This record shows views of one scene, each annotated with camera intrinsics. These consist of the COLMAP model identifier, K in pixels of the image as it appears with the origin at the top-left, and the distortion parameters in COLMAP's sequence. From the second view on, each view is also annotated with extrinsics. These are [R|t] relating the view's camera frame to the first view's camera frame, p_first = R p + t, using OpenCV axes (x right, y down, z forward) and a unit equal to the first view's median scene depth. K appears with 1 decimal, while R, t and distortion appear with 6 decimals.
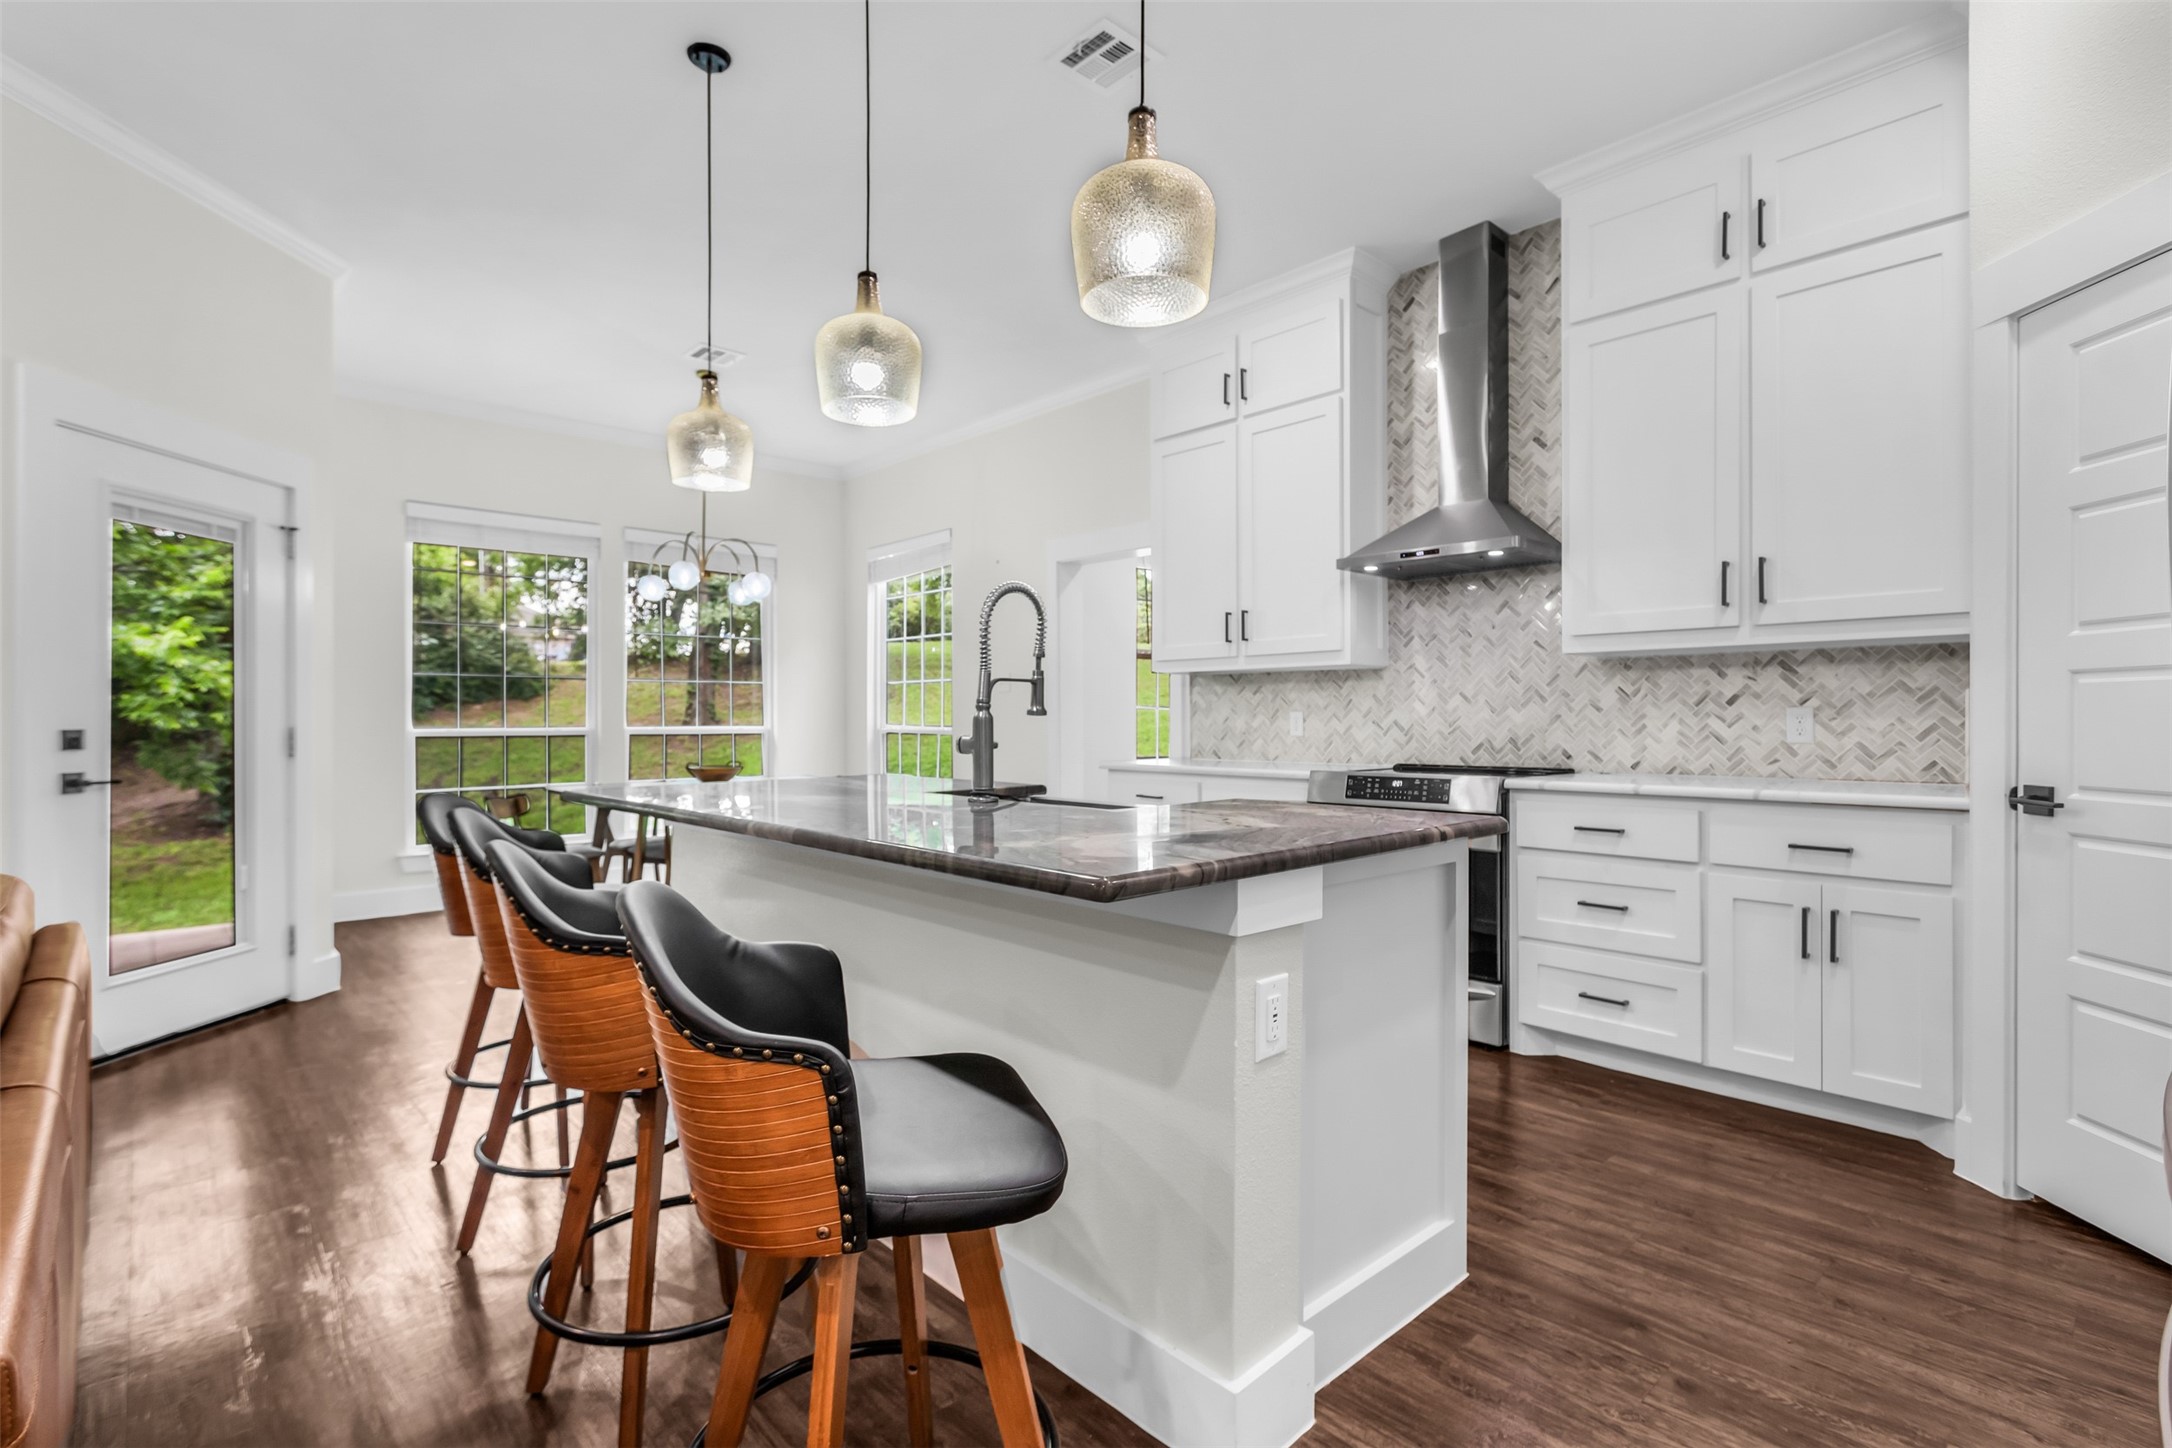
lens RADIAL K [[1025.3, 0, 1080.8], [0, 1025.3, 718.9], [0, 0, 1]] dist [0.000462, 0.000478]
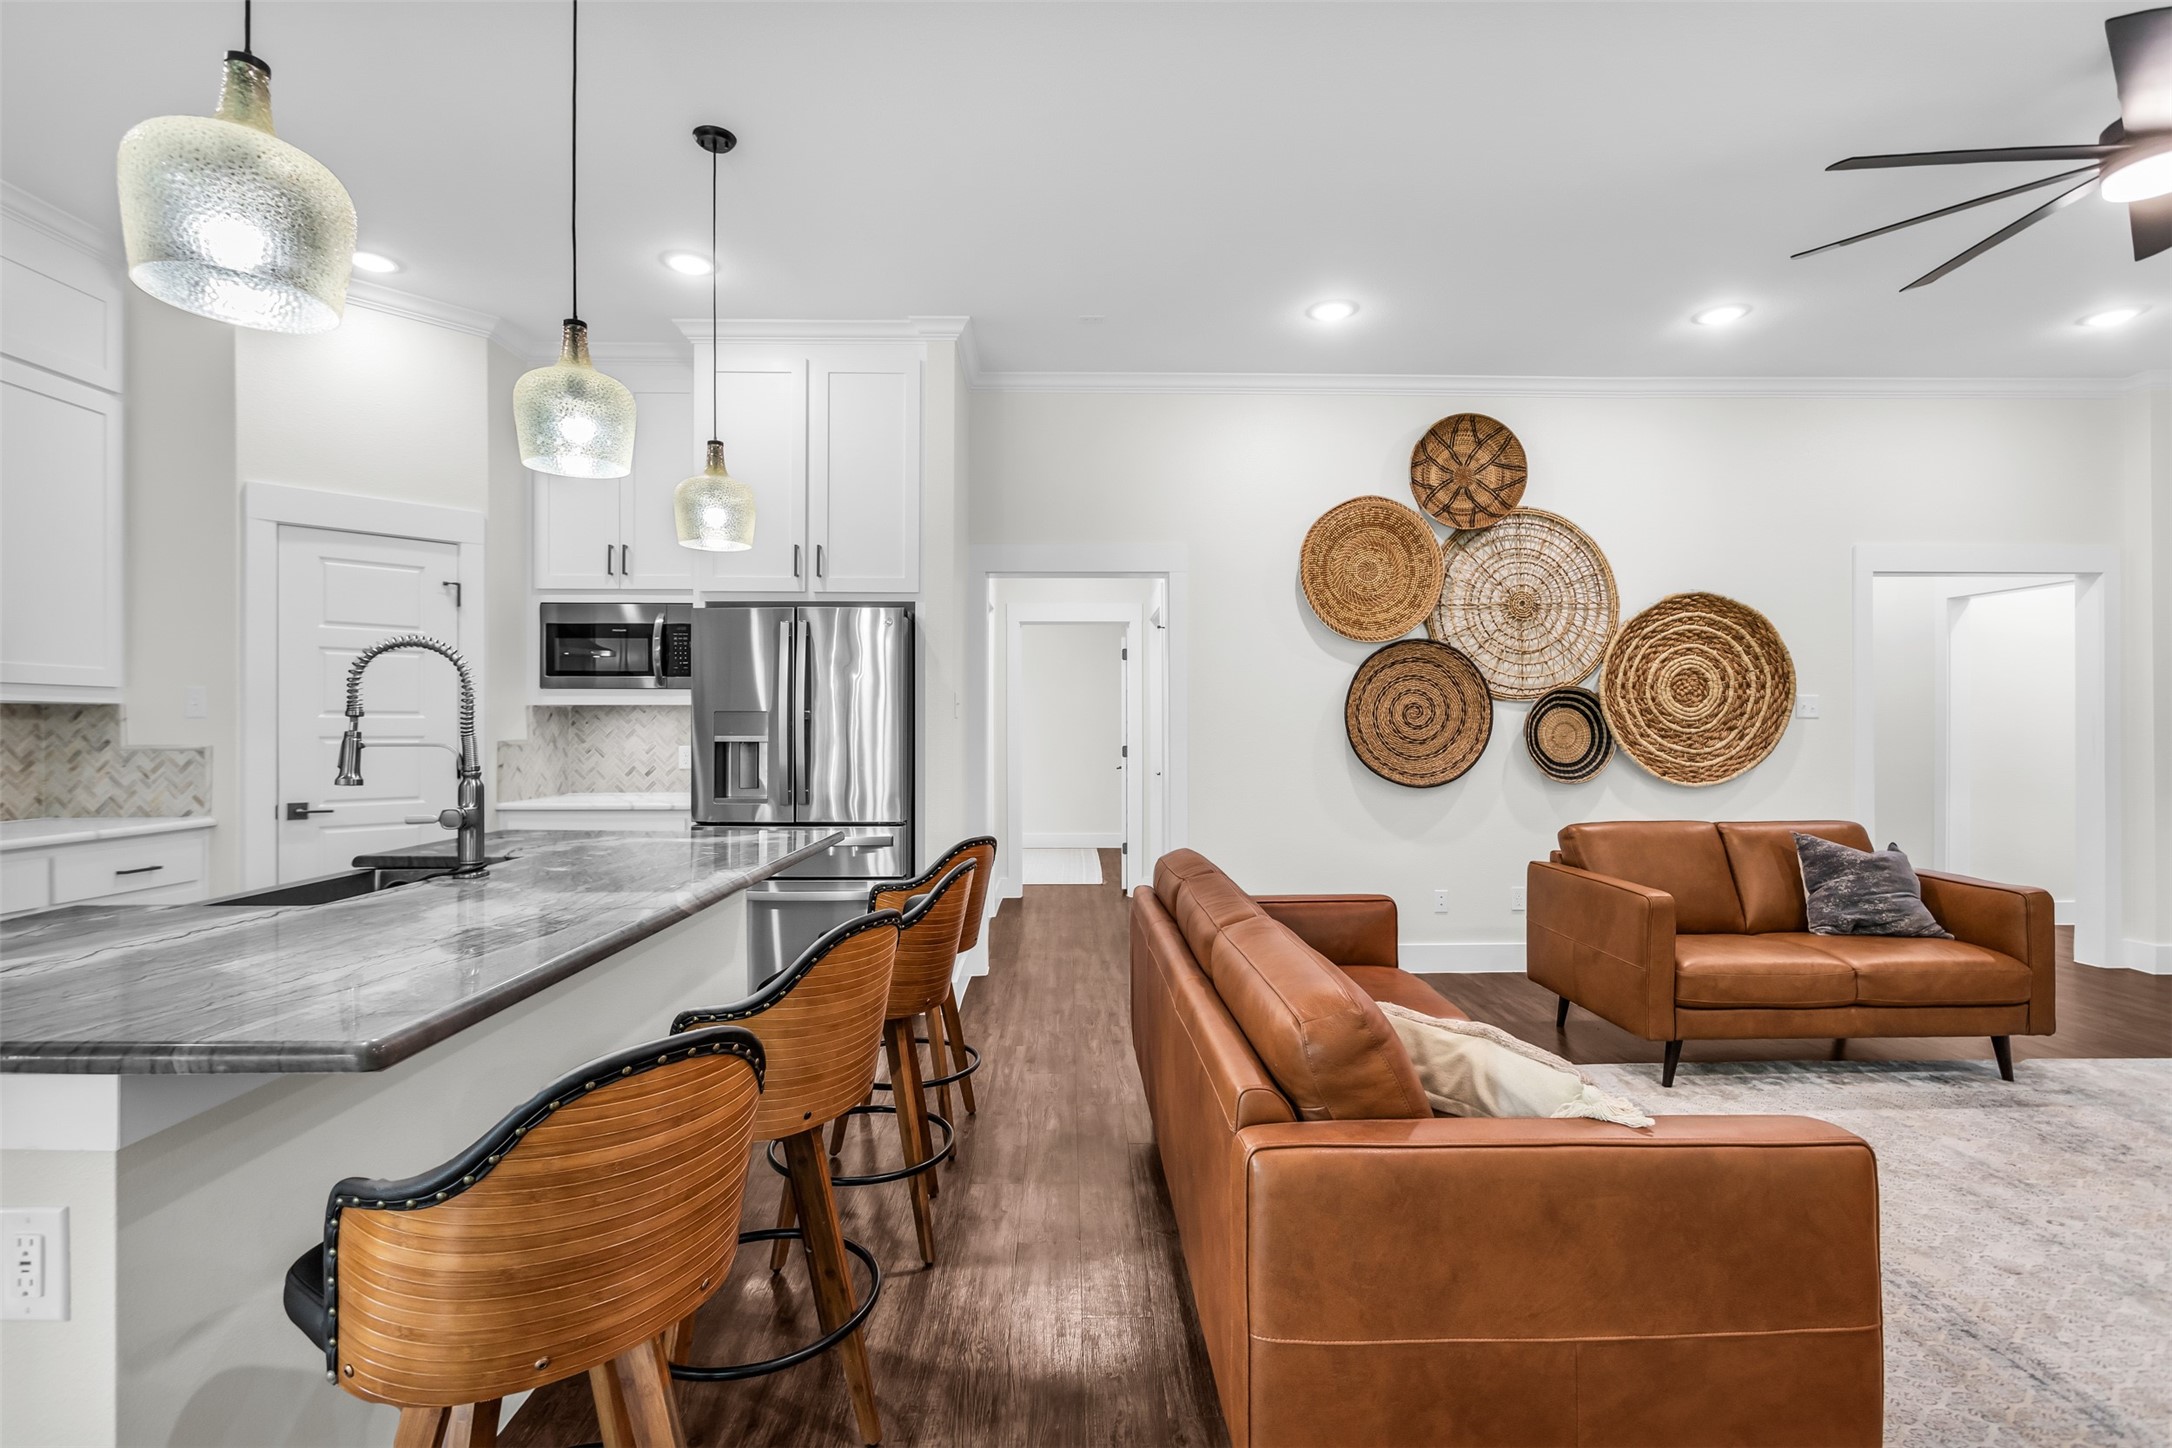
lens RADIAL K [[1009.3, 0, 1083.4], [0, 1009.3, 724.7], [0, 0, 1]] dist [-0.001795, 0.000048]
pose [[-0.746086, 0.004144, 0.665836, -0.673988], [0.001824, 0.999990, -0.004180, -0.032149], [-0.665847, -0.001905, -0.746086, 0.790651]]
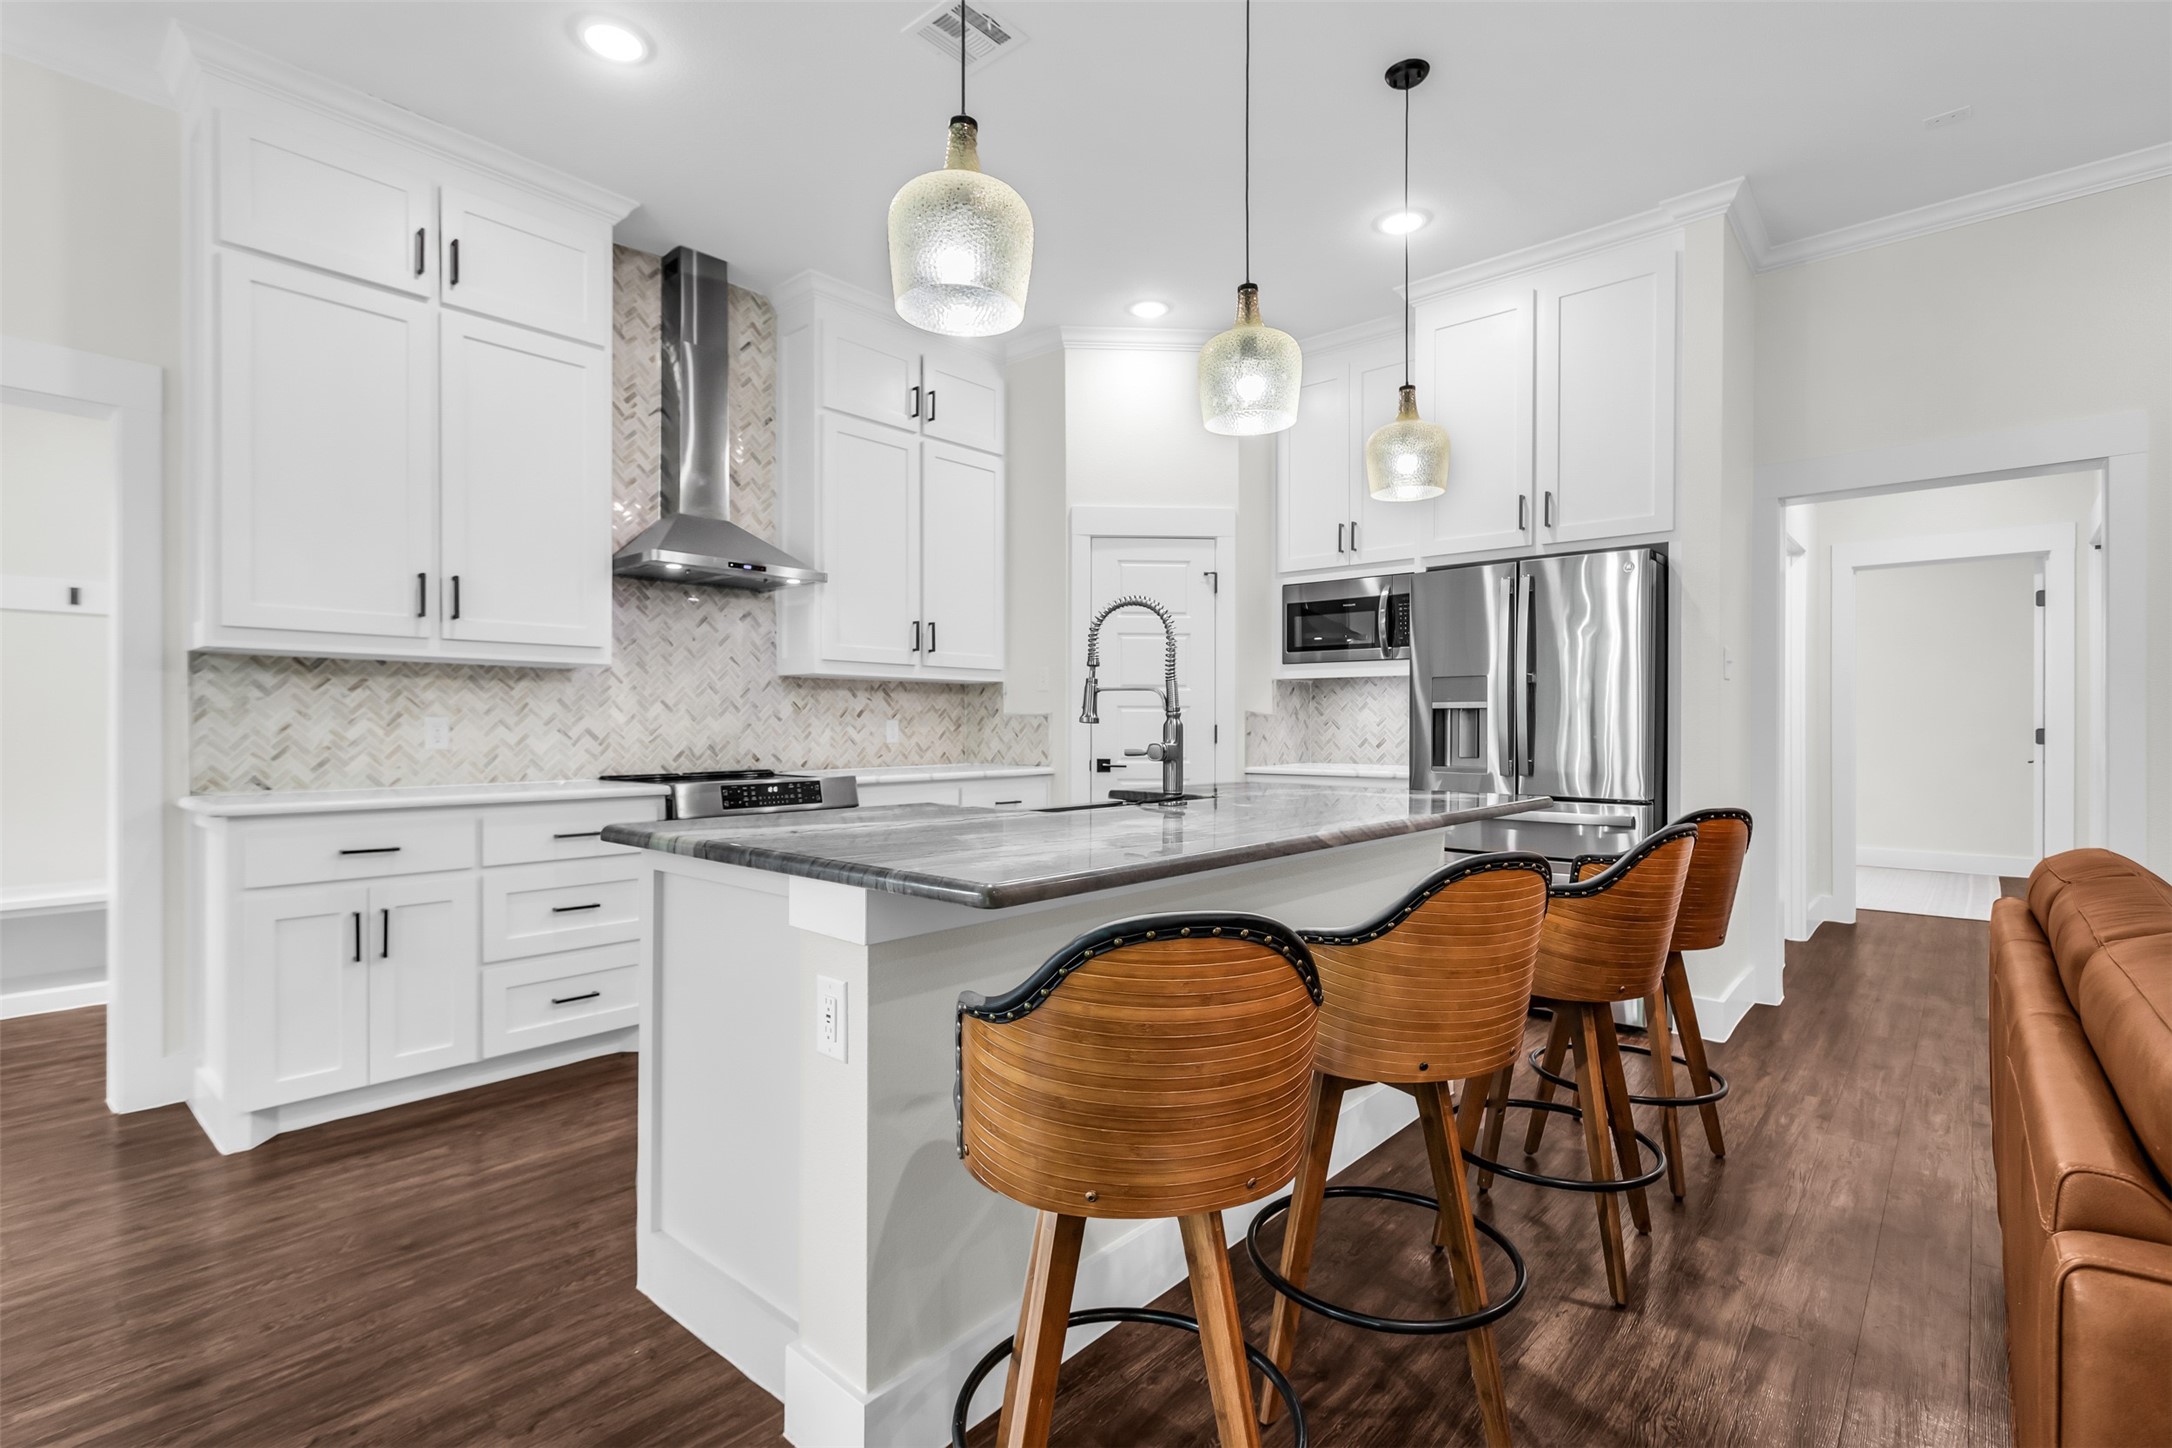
lens RADIAL K [[1014.1, 0, 1079.0], [0, 1014.1, 727.3], [0, 0, 1]] dist [0.001146, 0.000927]
pose [[-0.100730, 0.000274, 0.994914, -0.675895], [-0.001429, 0.999999, -0.000420, 0.000129], [-0.994913, -0.001464, -0.100729, 0.723190]]
